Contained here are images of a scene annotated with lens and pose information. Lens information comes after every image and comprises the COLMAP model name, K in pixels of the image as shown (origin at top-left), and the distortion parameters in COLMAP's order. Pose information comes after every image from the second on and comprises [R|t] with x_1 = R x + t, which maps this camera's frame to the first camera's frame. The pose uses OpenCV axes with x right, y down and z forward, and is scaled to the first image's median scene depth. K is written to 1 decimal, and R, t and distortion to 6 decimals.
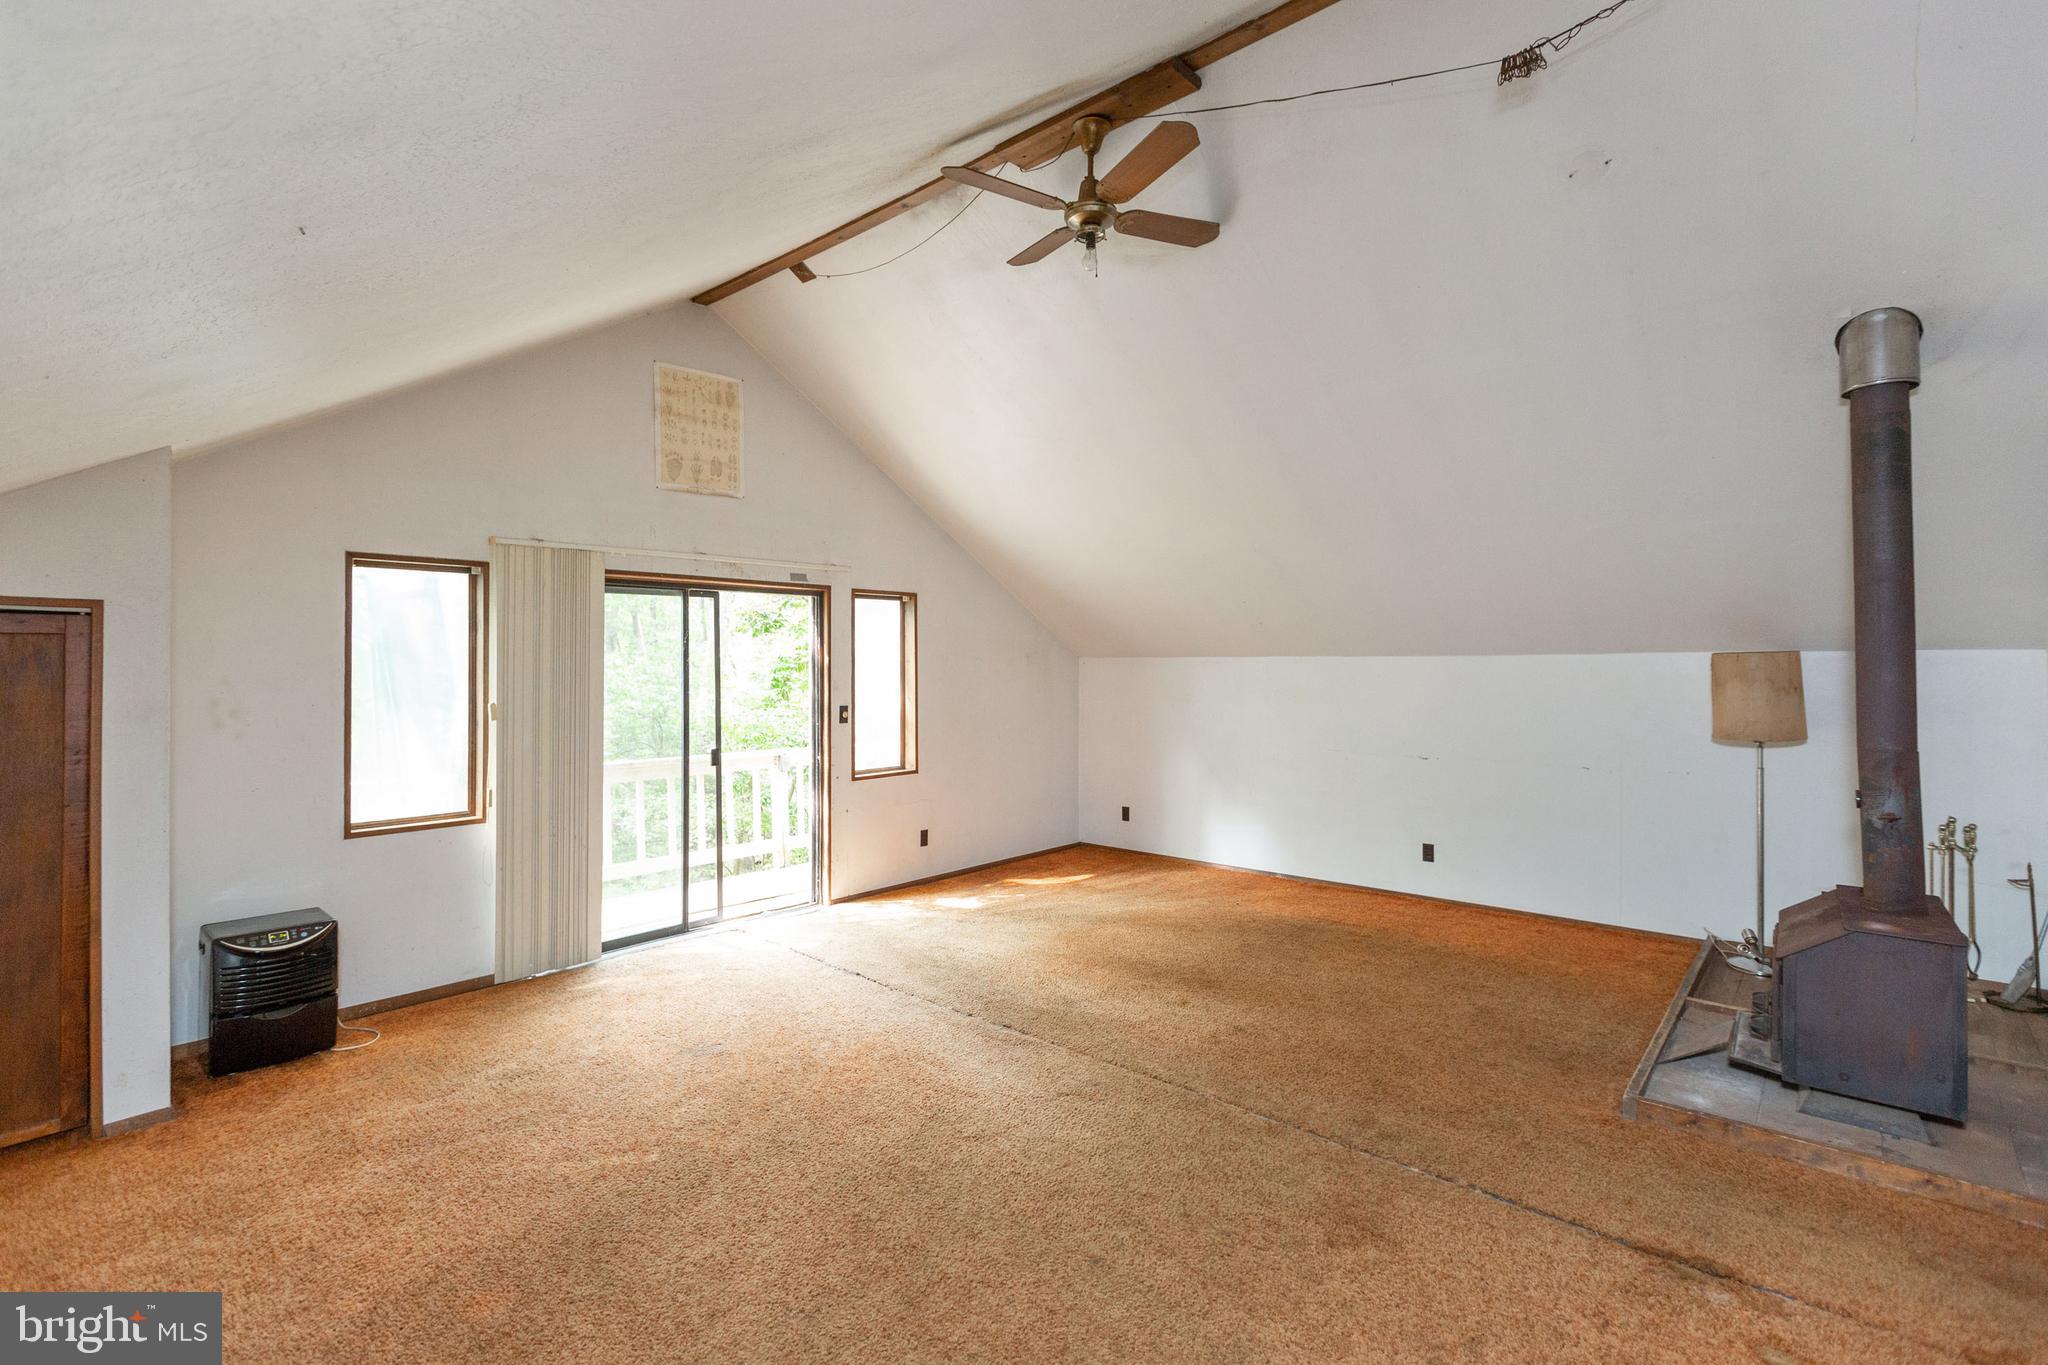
lens RADIAL K [[931.6, 0, 1019.1], [0, 931.6, 669.3], [0, 0, 1]] dist [-0.000484, -0.000319]
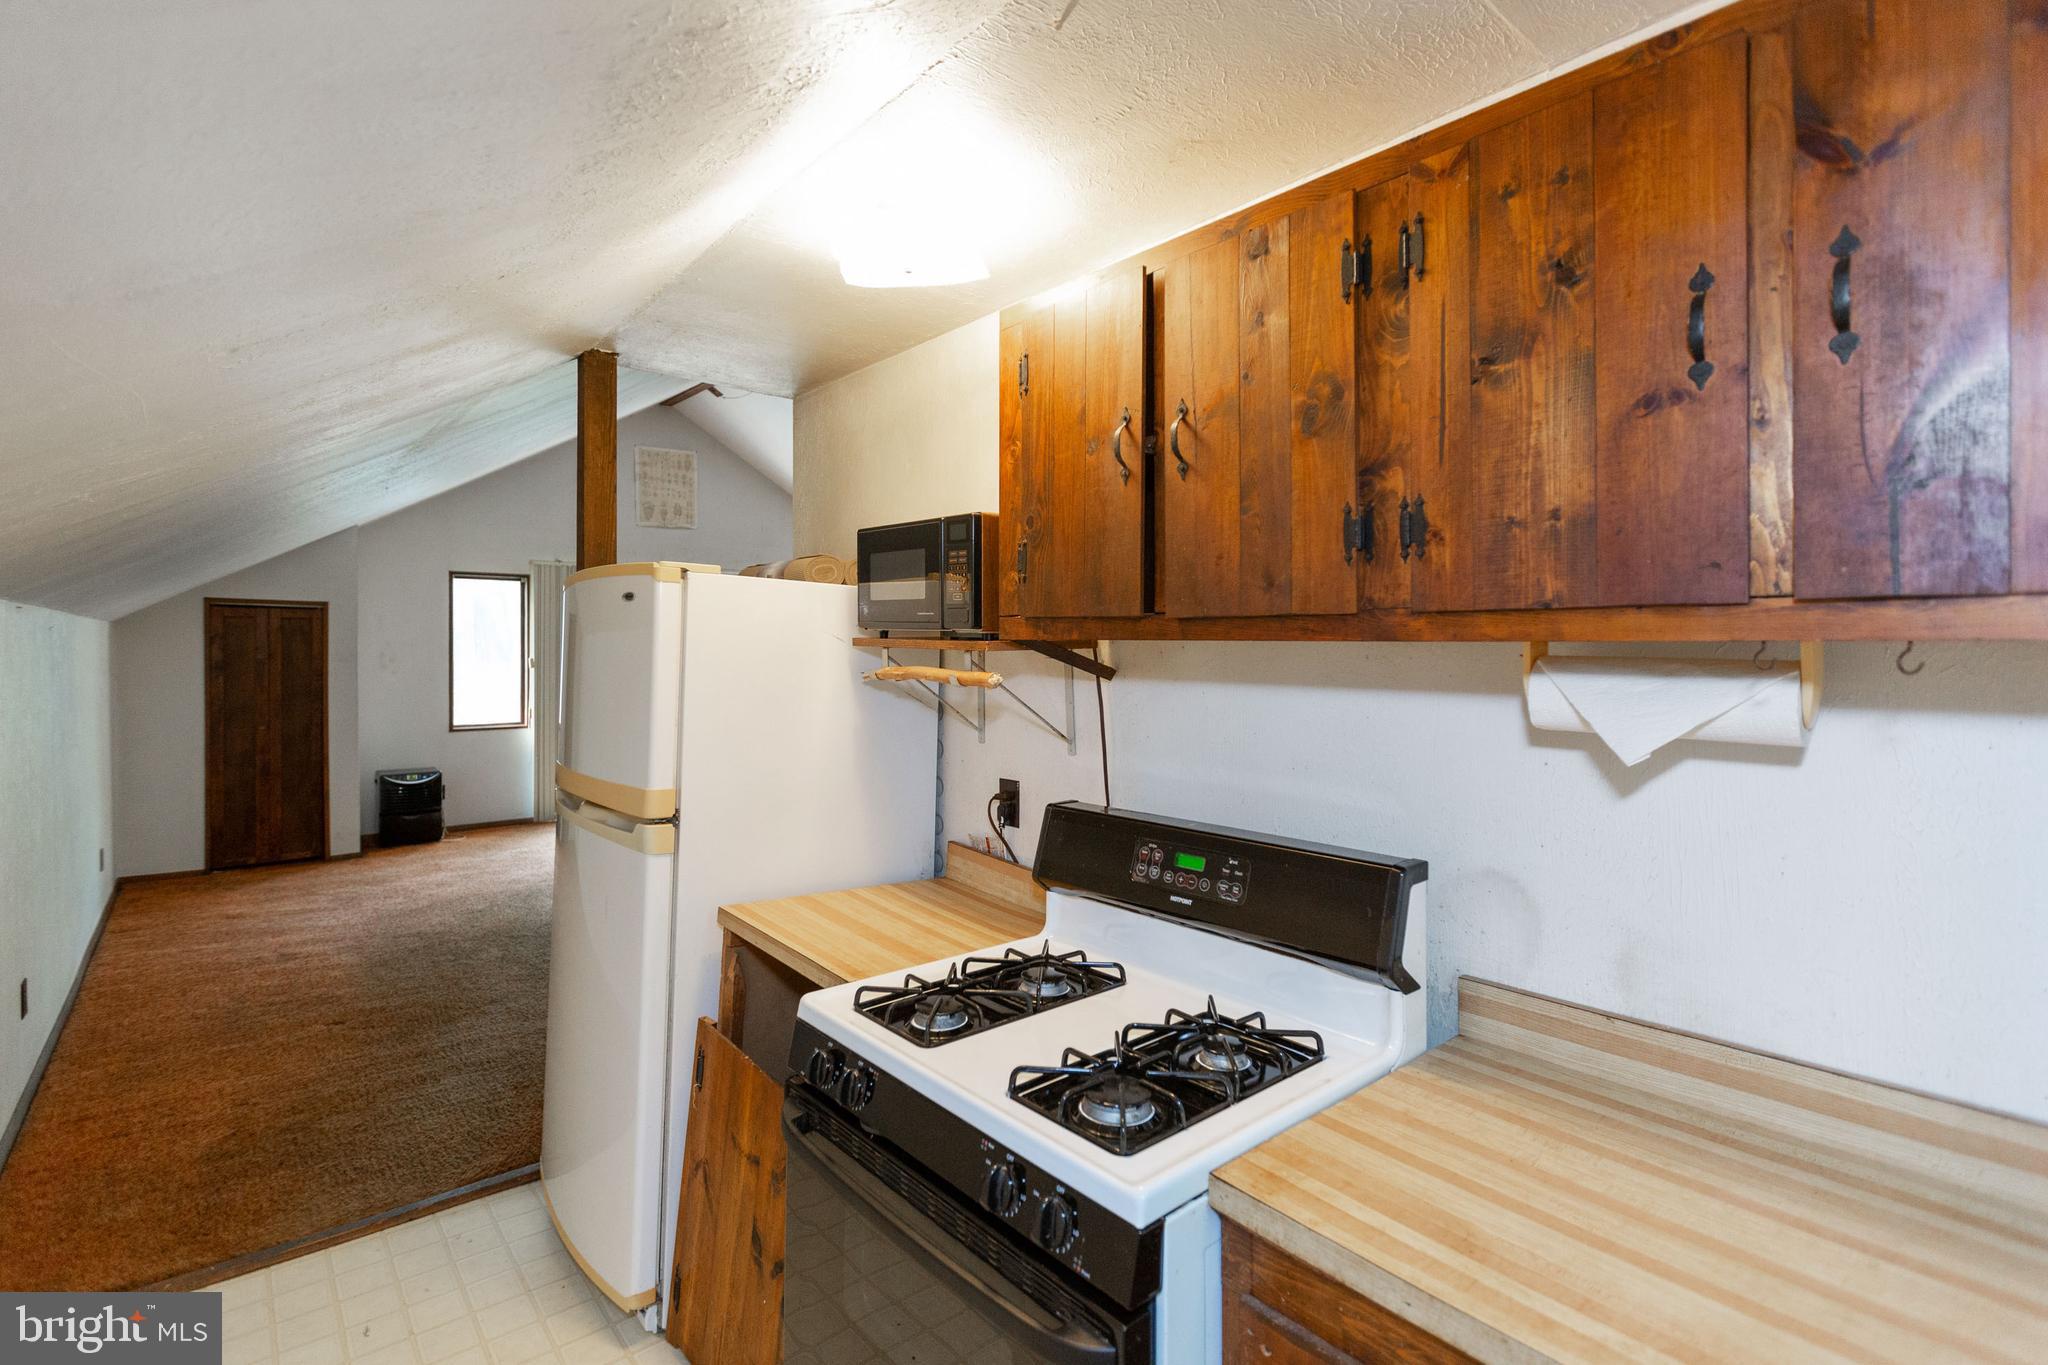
lens RADIAL K [[931.6, 0, 1030.4], [0, 931.6, 676.5], [0, 0, 1]] dist [-0.000484, -0.000319]
pose [[0.991542, 0.017934, -0.128544, 0.568627], [-0.013498, 0.999286, 0.035294, -0.002116], [0.129086, -0.033260, 0.991076, -0.583026]]
